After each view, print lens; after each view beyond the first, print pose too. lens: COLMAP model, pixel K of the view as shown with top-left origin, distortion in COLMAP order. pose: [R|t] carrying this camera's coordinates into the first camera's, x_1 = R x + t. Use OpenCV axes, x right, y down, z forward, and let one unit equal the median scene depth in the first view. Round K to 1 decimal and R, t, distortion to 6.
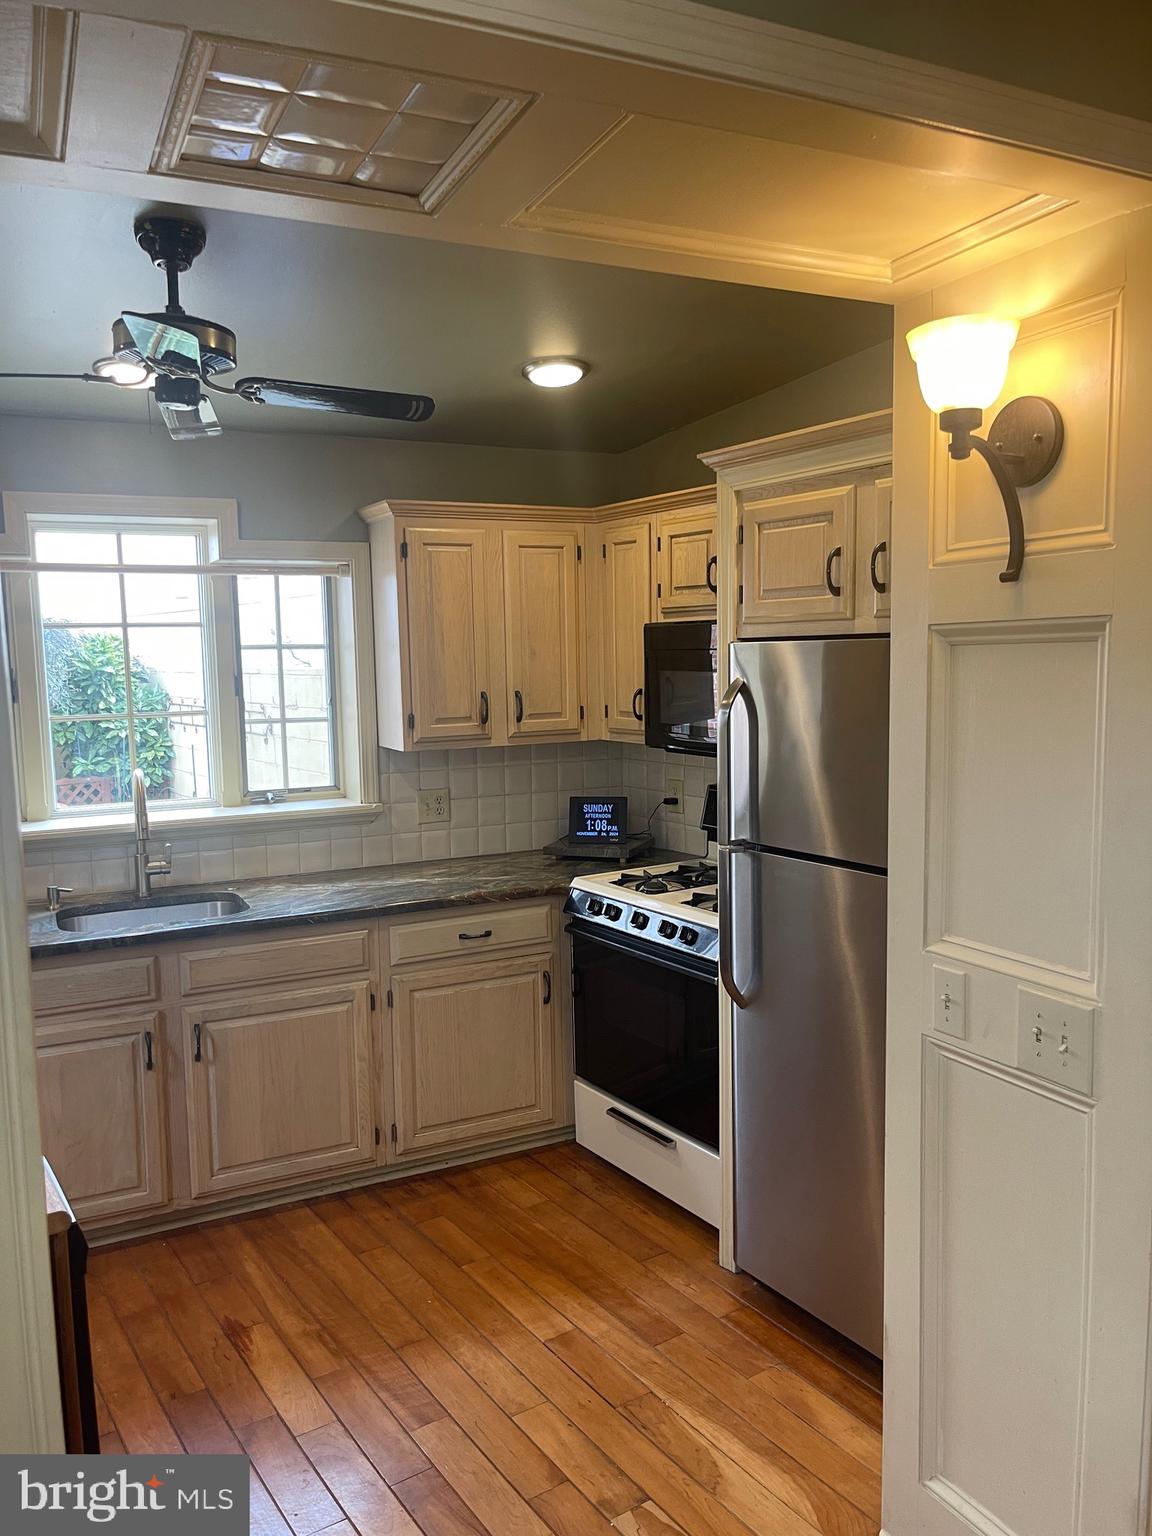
lens RADIAL K [[1168.5, 0, 579.0], [0, 1168.5, 777.9], [0, 0, 1]] dist [0.047618, -0.050737]
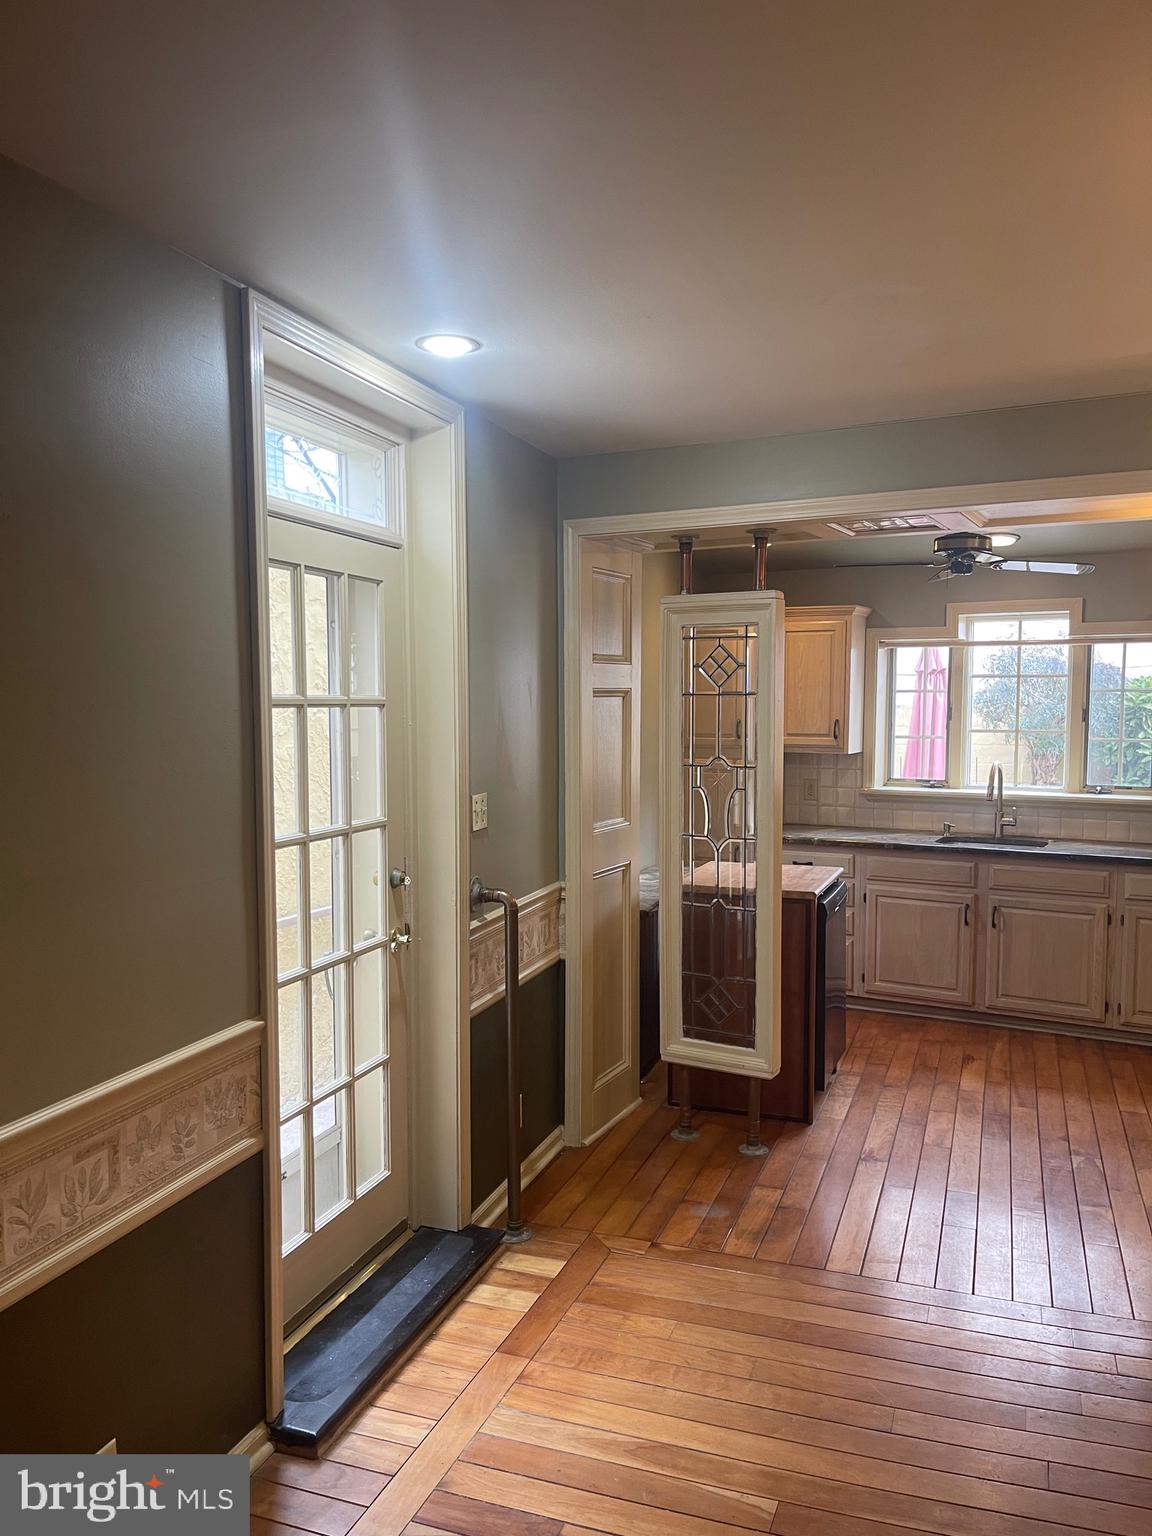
lens RADIAL K [[1168.5, 0, 585.8], [0, 1168.5, 774.0], [0, 0, 1]] dist [0.047618, -0.050737]
pose [[0.583970, 0.072649, -0.808518, 0.664151], [-0.100657, 0.994781, 0.016684, 0.043154], [0.805510, 0.071640, 0.588235, -0.490229]]
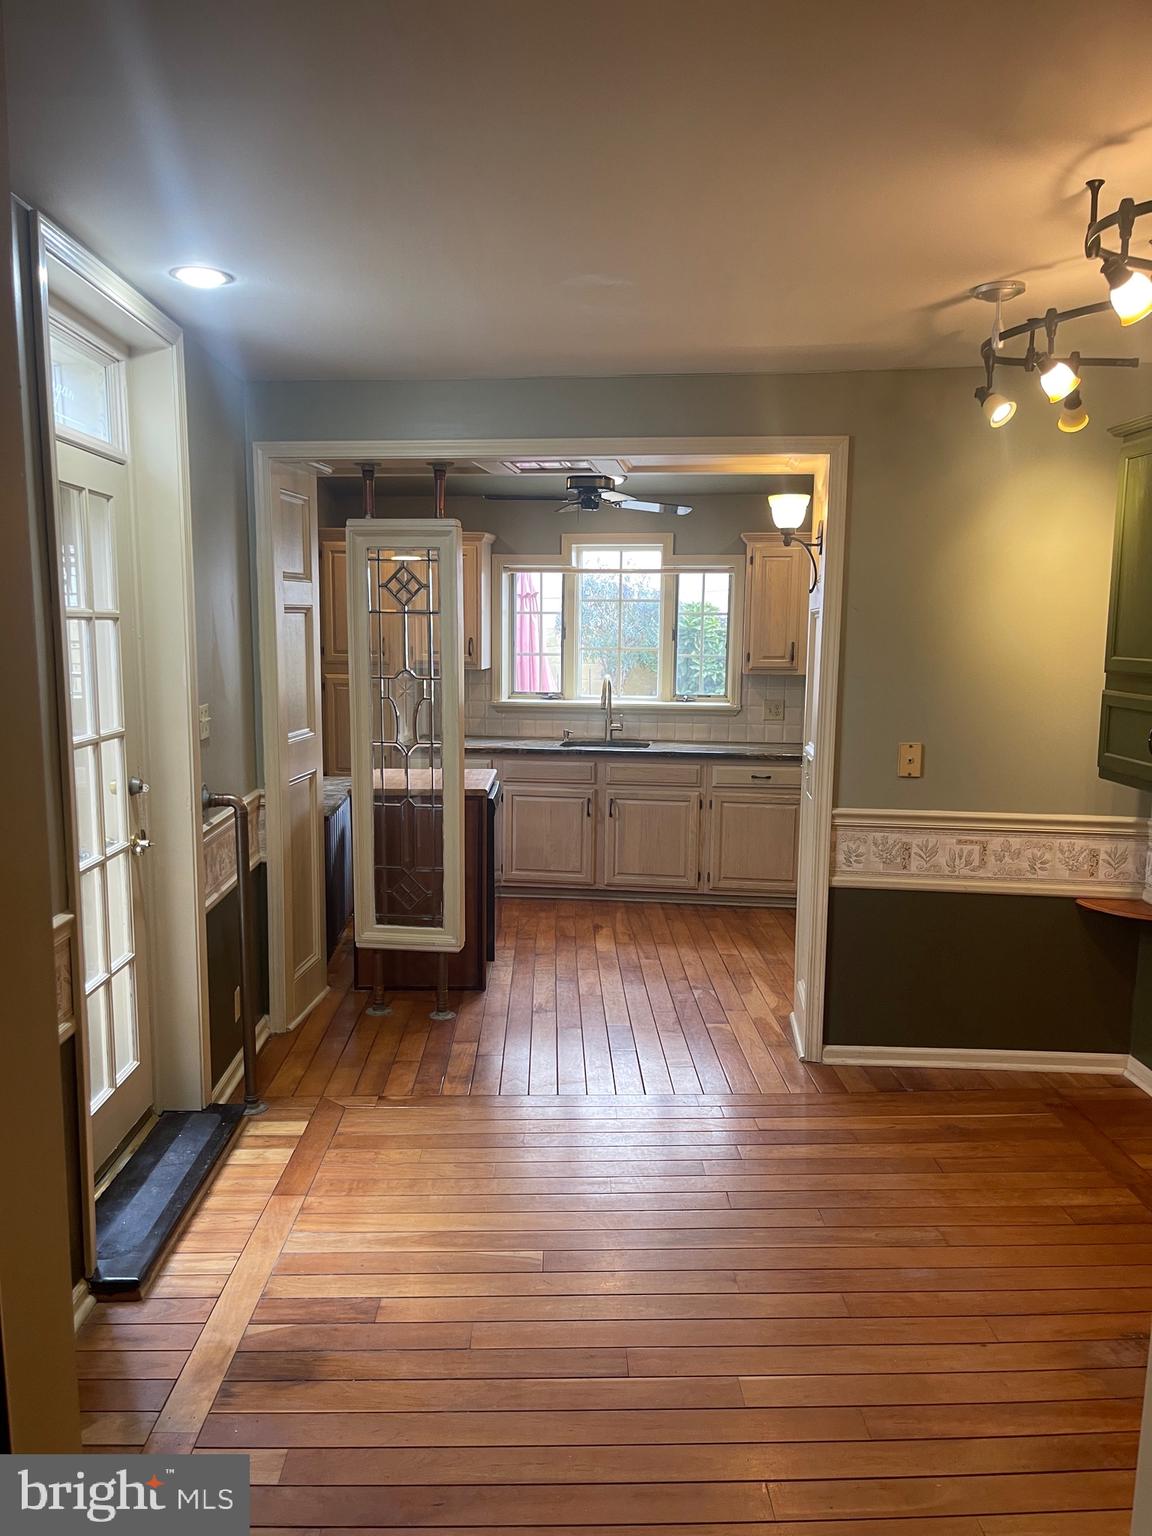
lens RADIAL K [[1168.5, 0, 572.4], [0, 1168.5, 776.6], [0, 0, 1]] dist [0.047618, -0.050737]
pose [[0.834712, 0.098357, -0.541832, 0.659810], [-0.084334, 0.995146, 0.050726, 0.068898], [0.544191, 0.003353, 0.838955, -0.682076]]
